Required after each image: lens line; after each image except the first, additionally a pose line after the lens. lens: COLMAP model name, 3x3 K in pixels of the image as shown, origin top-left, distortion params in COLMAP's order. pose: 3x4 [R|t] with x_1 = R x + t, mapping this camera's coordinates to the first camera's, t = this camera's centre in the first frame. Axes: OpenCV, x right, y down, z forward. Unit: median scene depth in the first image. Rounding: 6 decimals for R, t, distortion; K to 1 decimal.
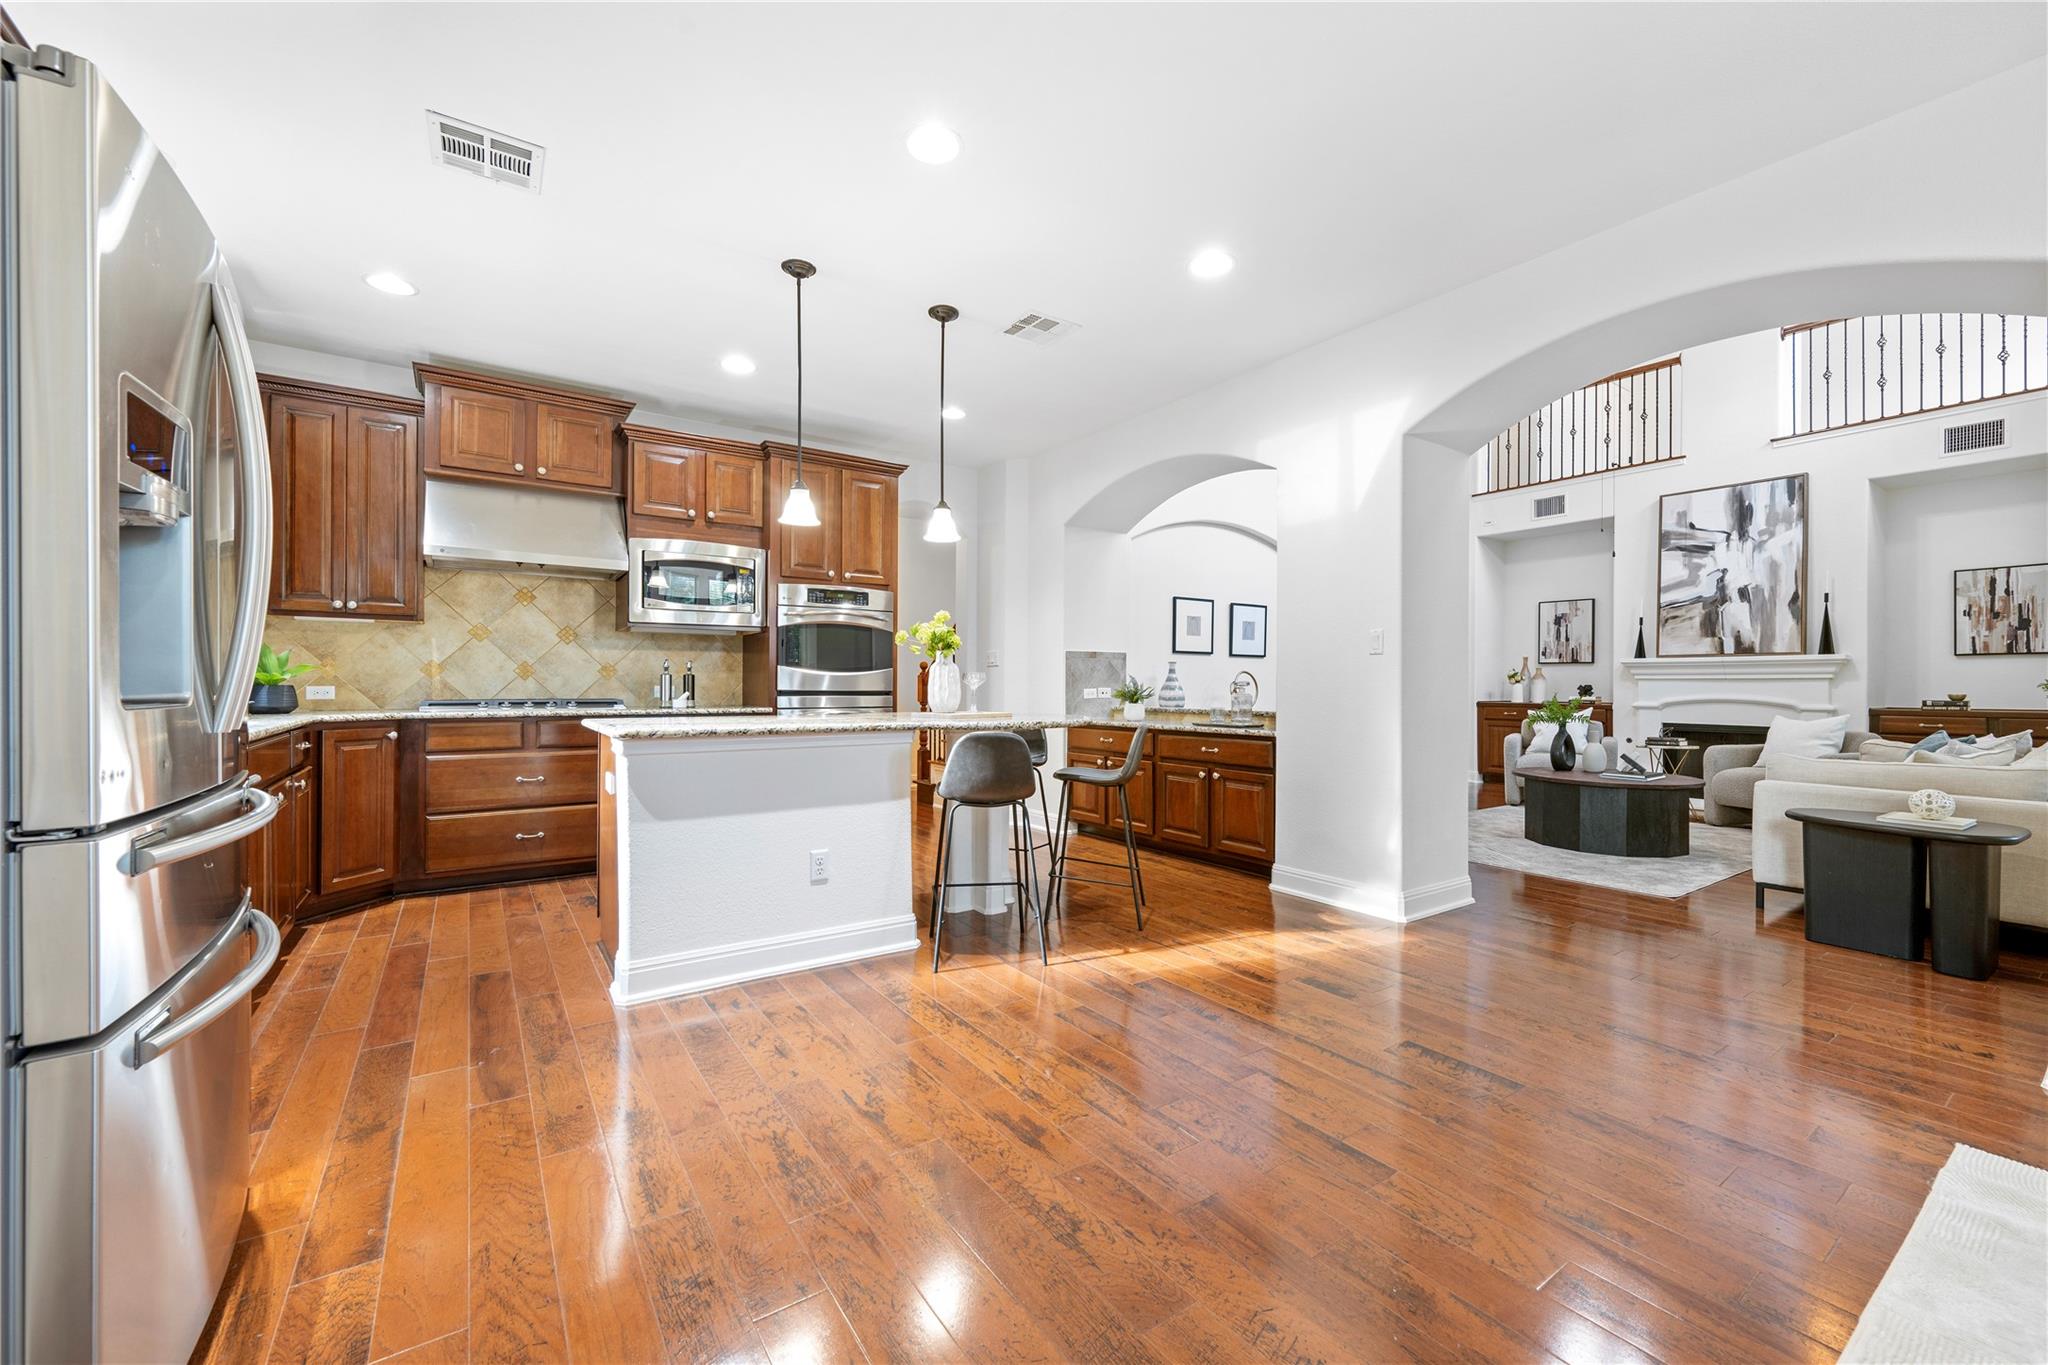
lens RADIAL K [[808.6, 0, 1034.7], [0, 808.6, 680.1], [0, 0, 1]] dist [0.000314, 0.002131]
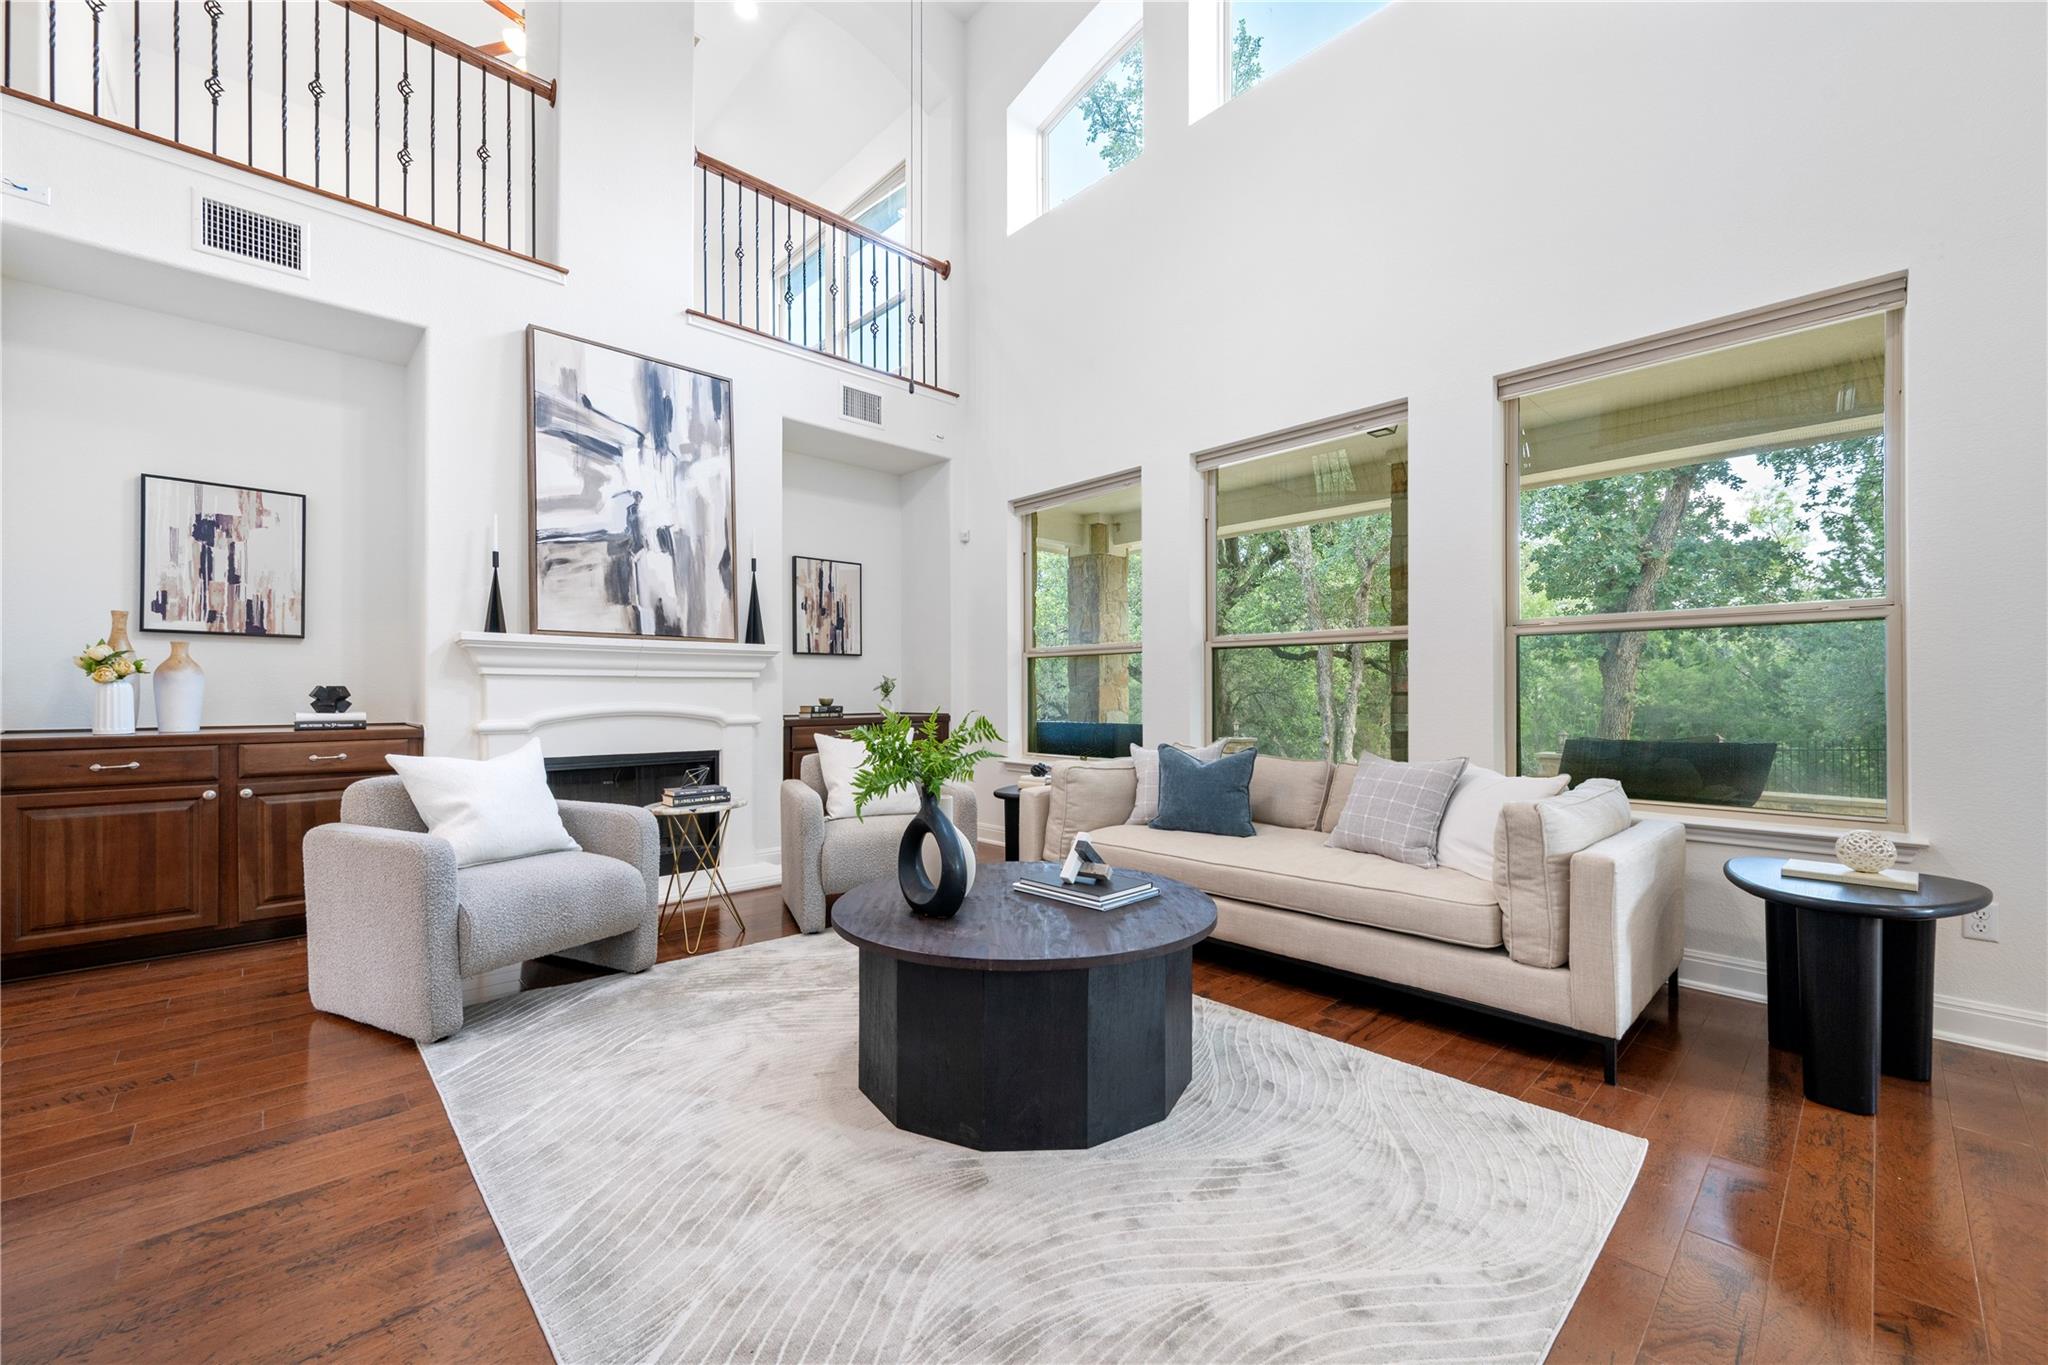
lens RADIAL K [[813.8, 0, 1036.7], [0, 813.8, 697.6], [0, 0, 1]] dist [-0.000105, 0.000057]
pose [[-0.151156, -0.009158, 0.988467, 0.218261], [-0.007443, 0.999939, 0.008126, 0.006935], [-0.988482, -0.006129, -0.151215, 0.812729]]
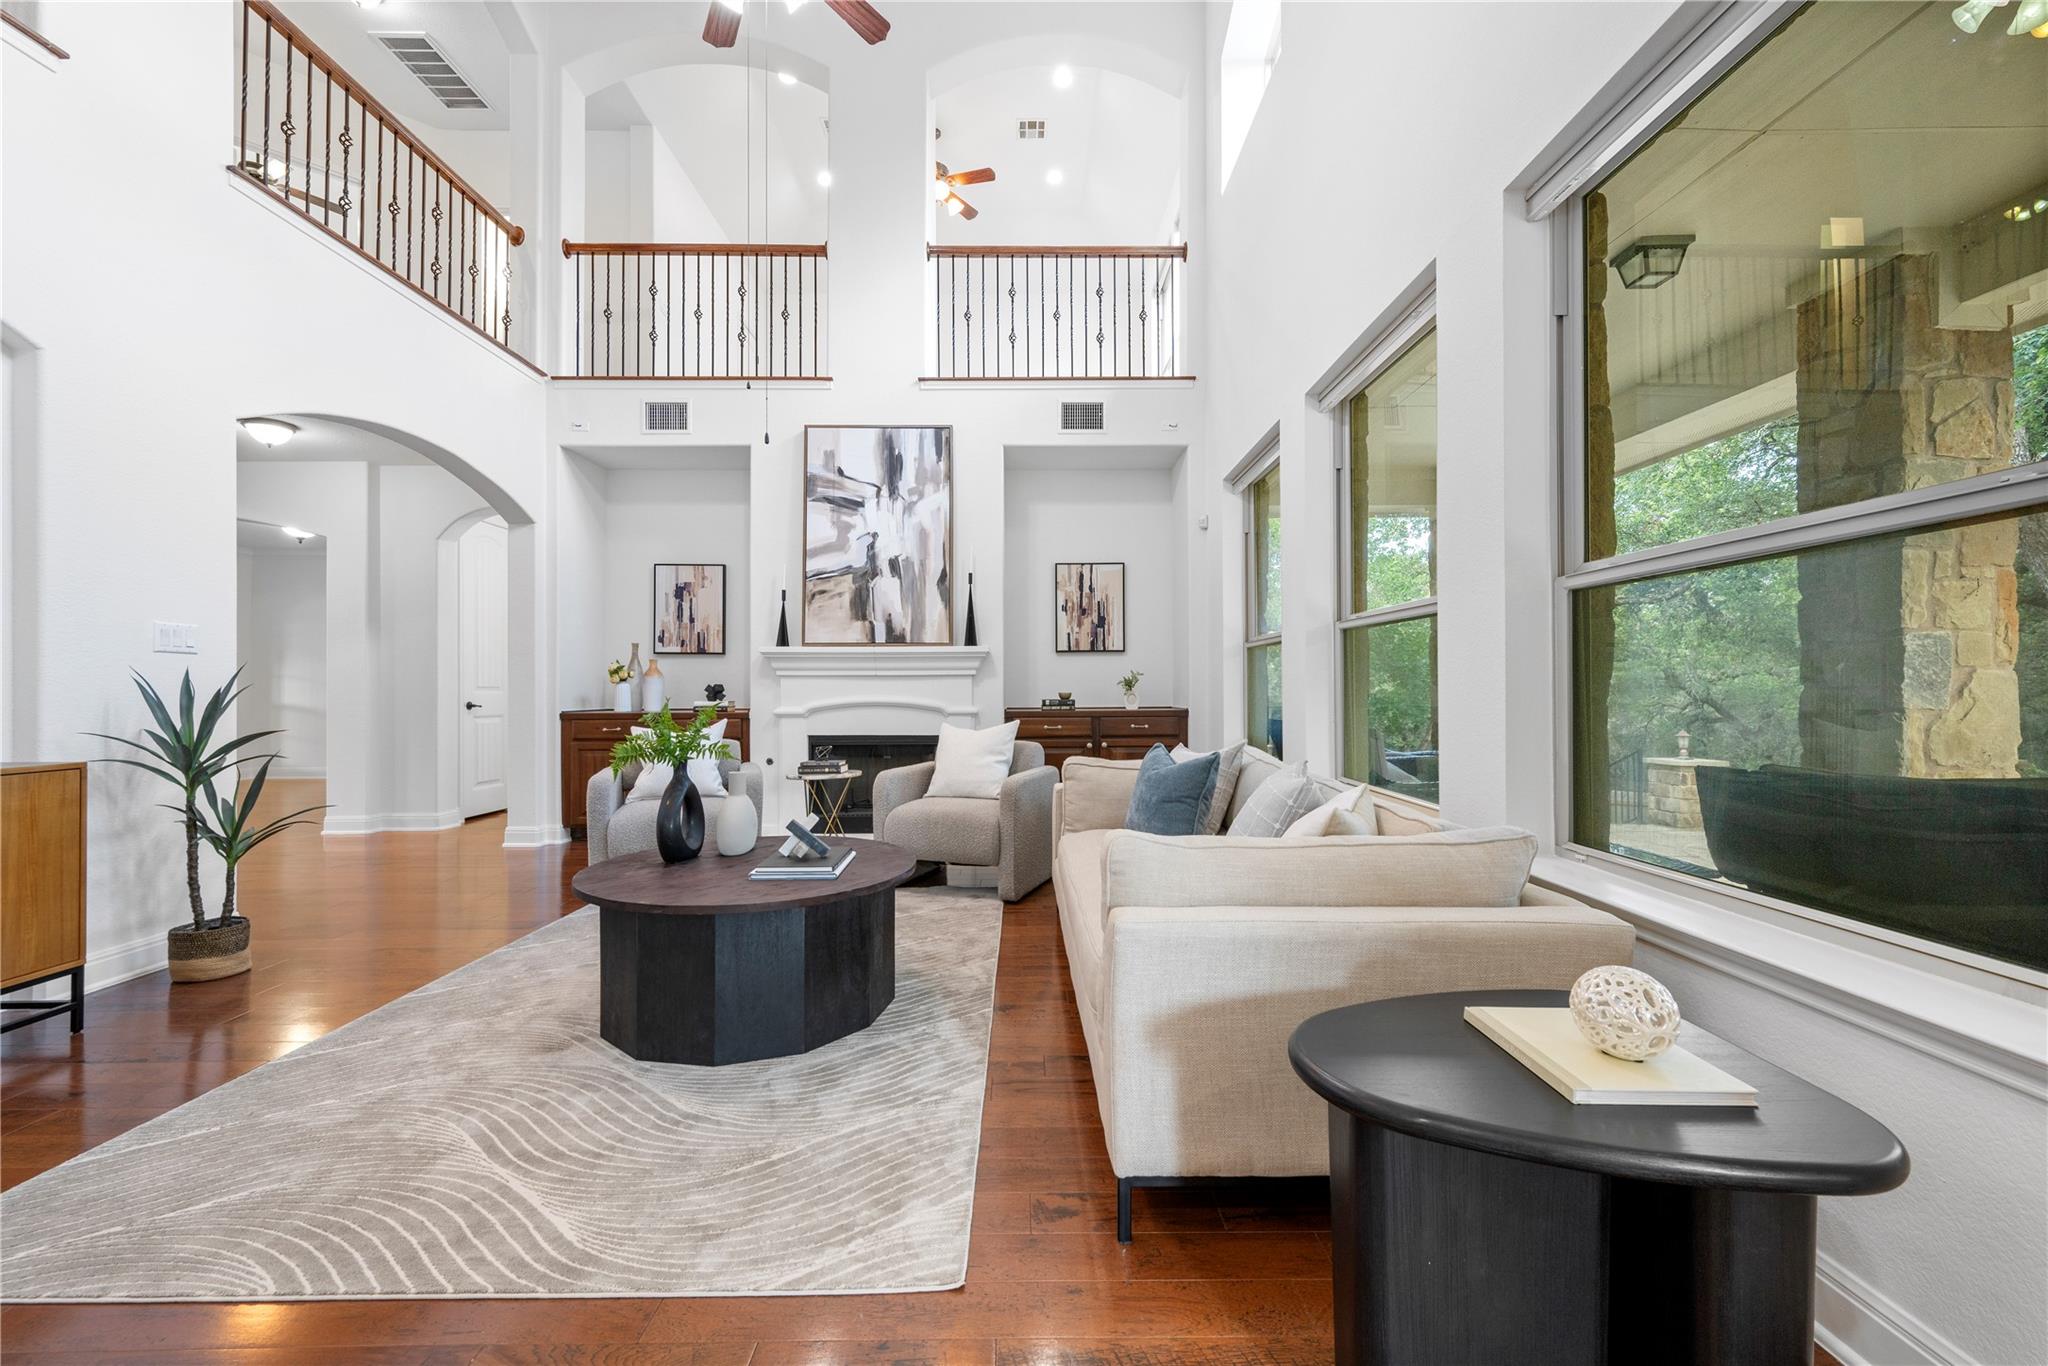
lens RADIAL K [[822.1, 0, 1028.5], [0, 822.1, 687.6], [0, 0, 1]] dist [0.000393, -0.000132]
pose [[0.566496, -0.004834, 0.824050, 0.294951], [-0.000027, 0.999983, 0.005885, 0.005441], [-0.824064, -0.003356, 0.566486, 0.443970]]
